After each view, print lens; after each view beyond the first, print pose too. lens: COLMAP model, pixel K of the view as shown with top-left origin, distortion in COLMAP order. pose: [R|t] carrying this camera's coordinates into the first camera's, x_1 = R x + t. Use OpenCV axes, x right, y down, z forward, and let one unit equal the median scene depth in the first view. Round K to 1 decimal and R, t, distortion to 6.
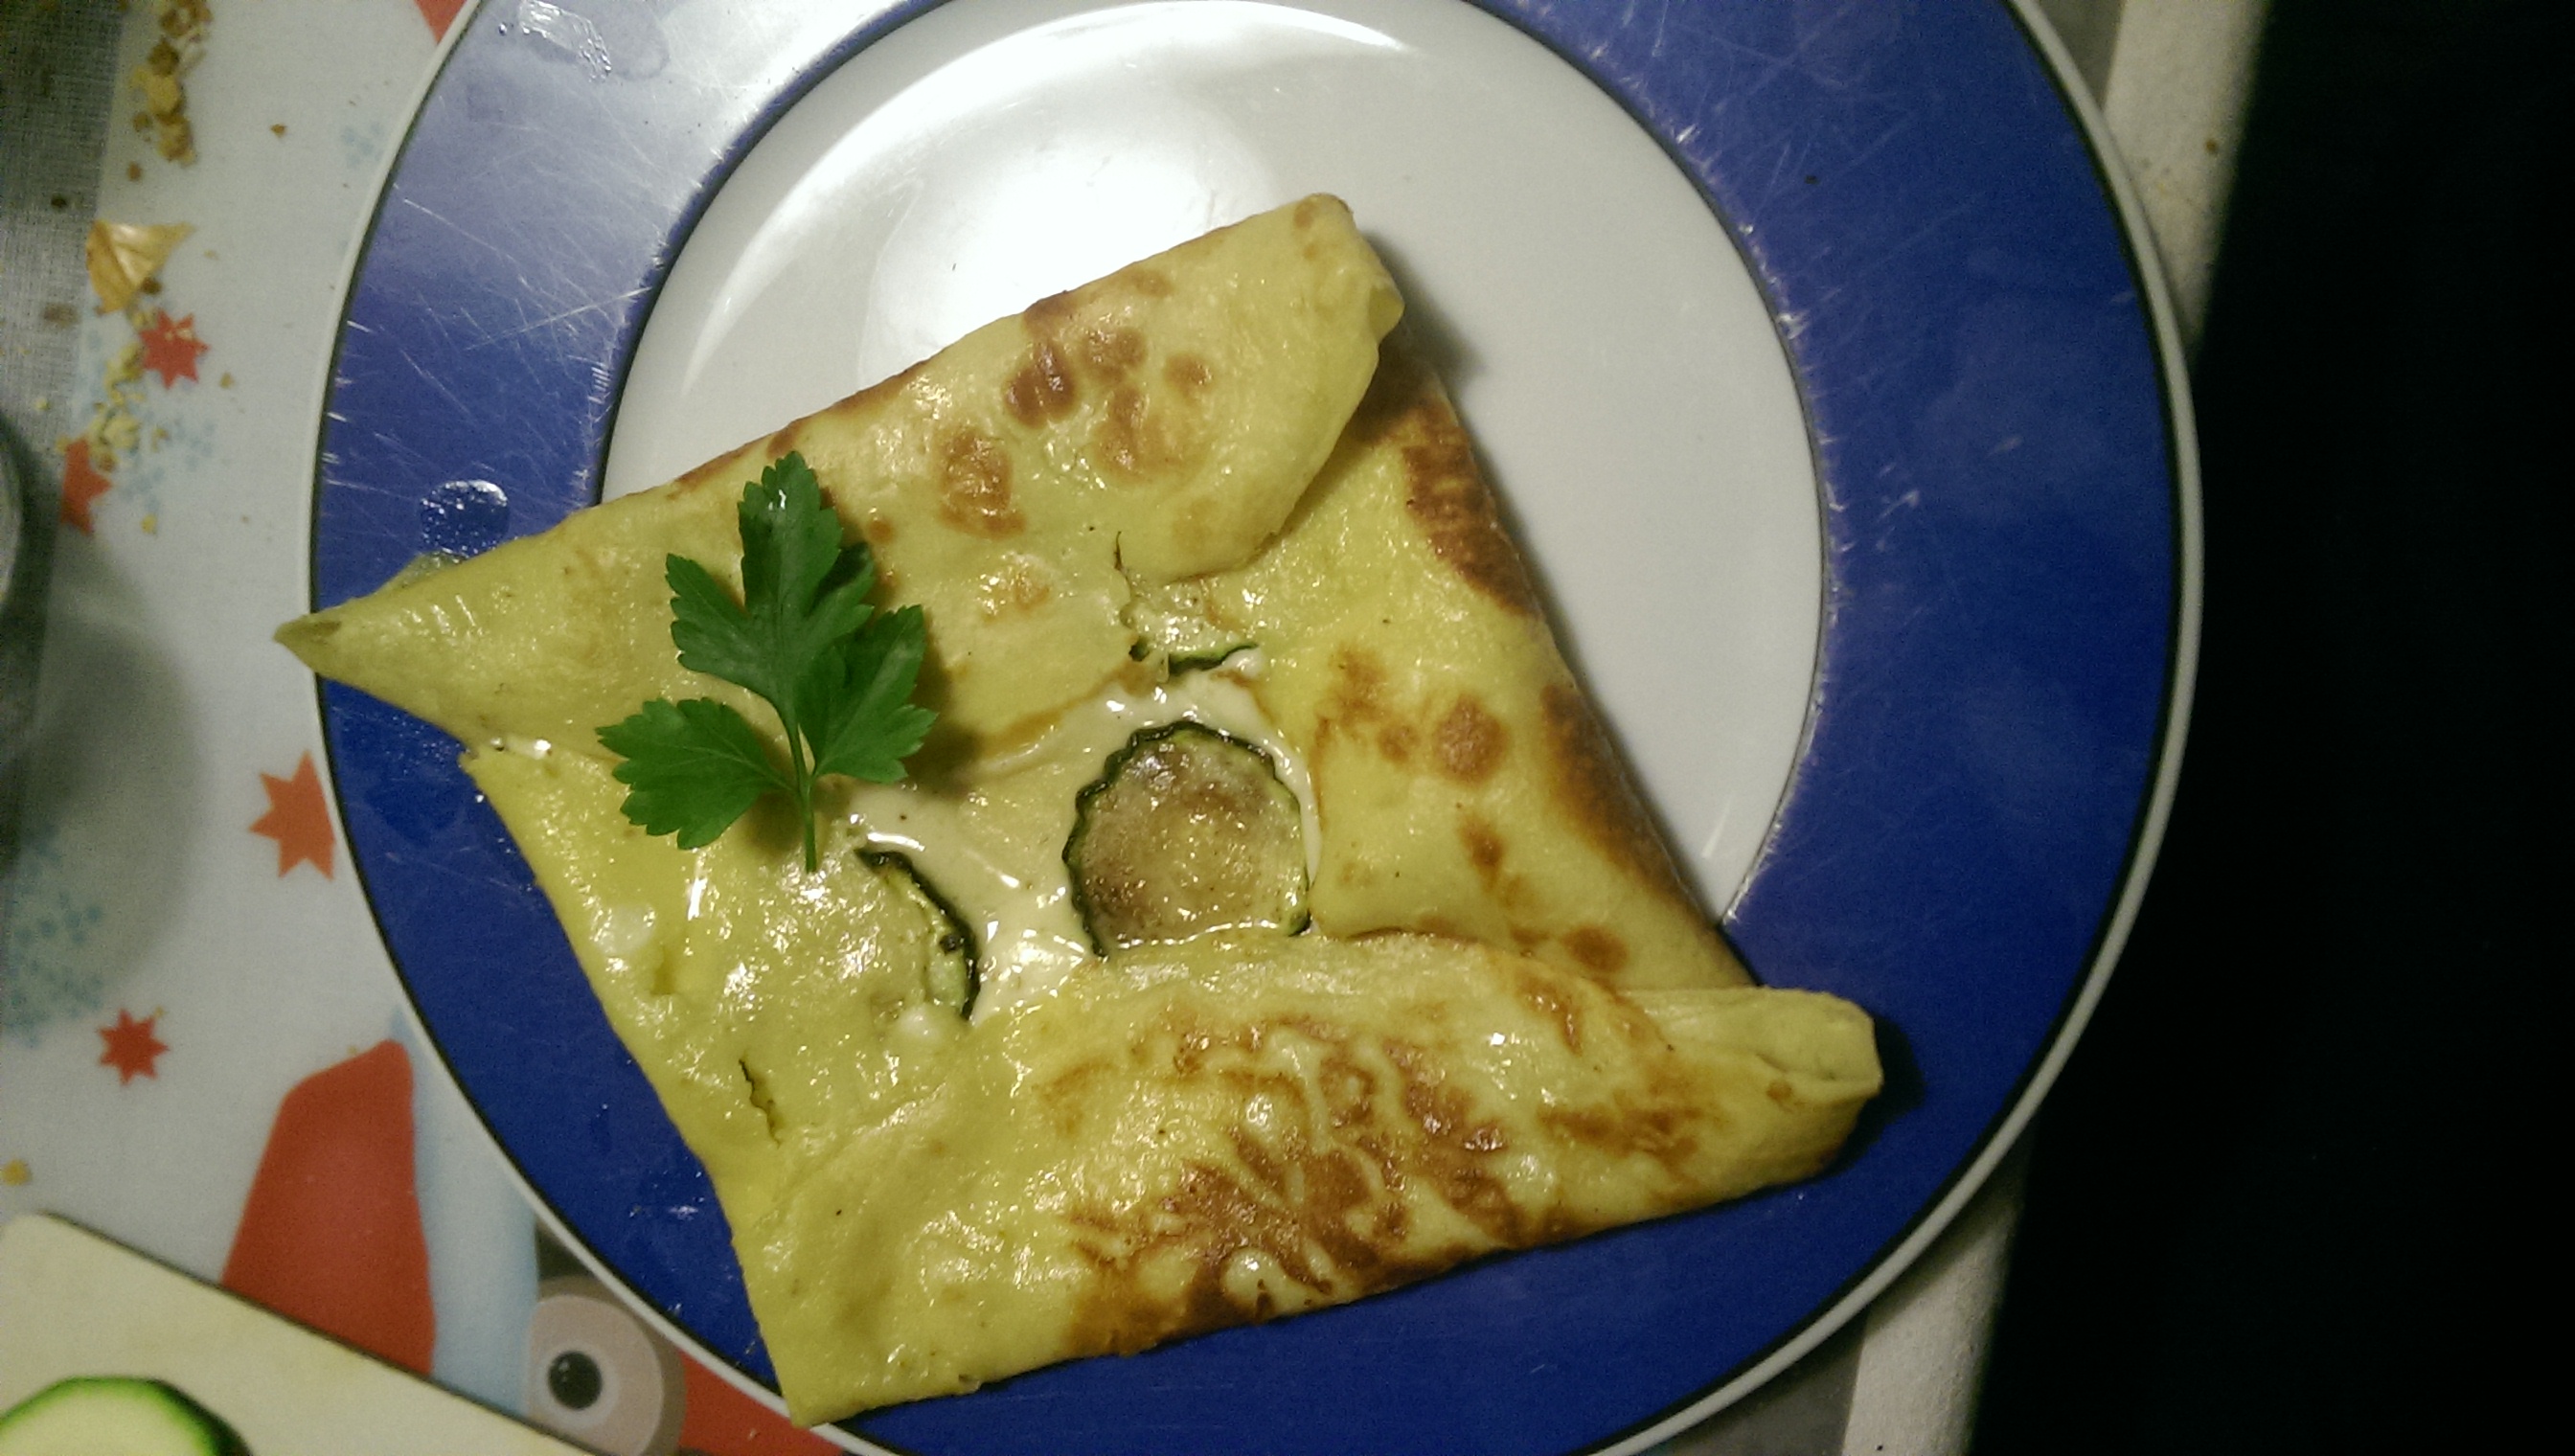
lens RADIAL K [[1950.3, 0, 1304.5], [0, 1950.3, 728.2], [0, 0, 1]] dist [0.096718, -0.142192]
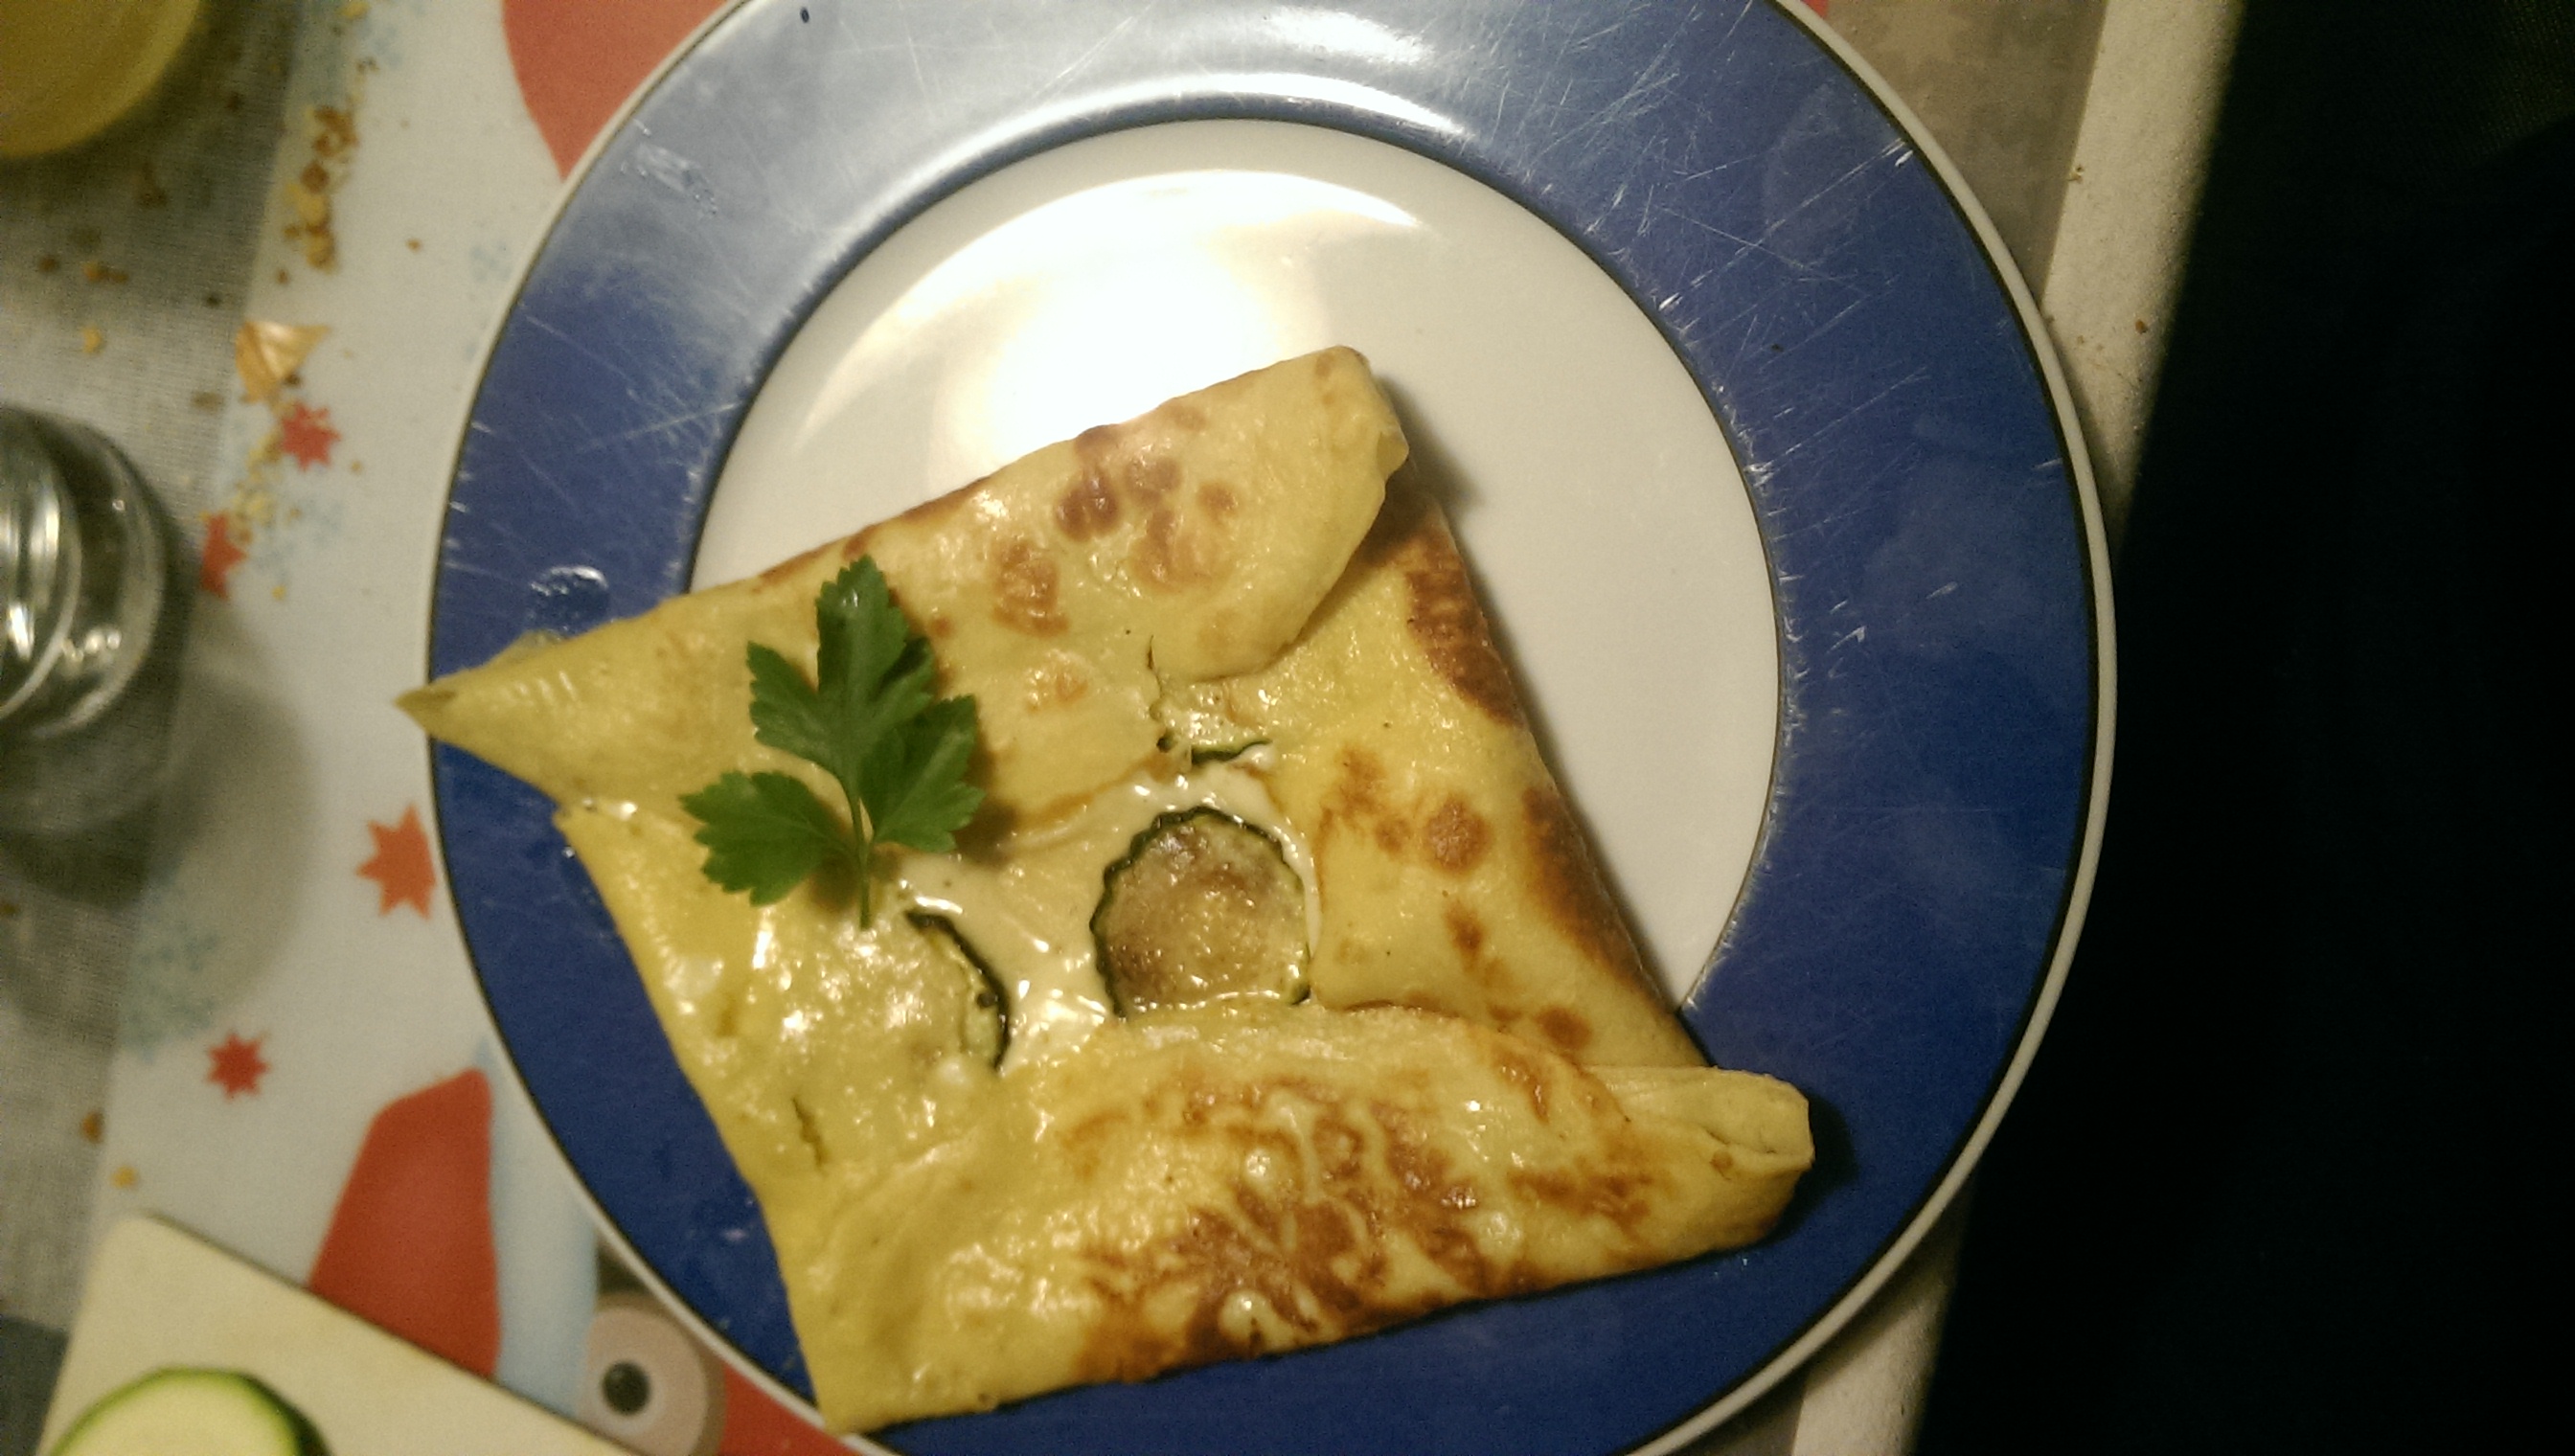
lens RADIAL K [[1950.3, 0, 1270.1], [0, 1950.3, 723.0], [0, 0, 1]] dist [0.096718, -0.142192]
pose [[0.998883, 0.033856, -0.032967, 0.011480], [-0.035010, 0.998771, -0.035086, -0.013706], [0.031739, 0.036201, 0.998840, -0.109765]]
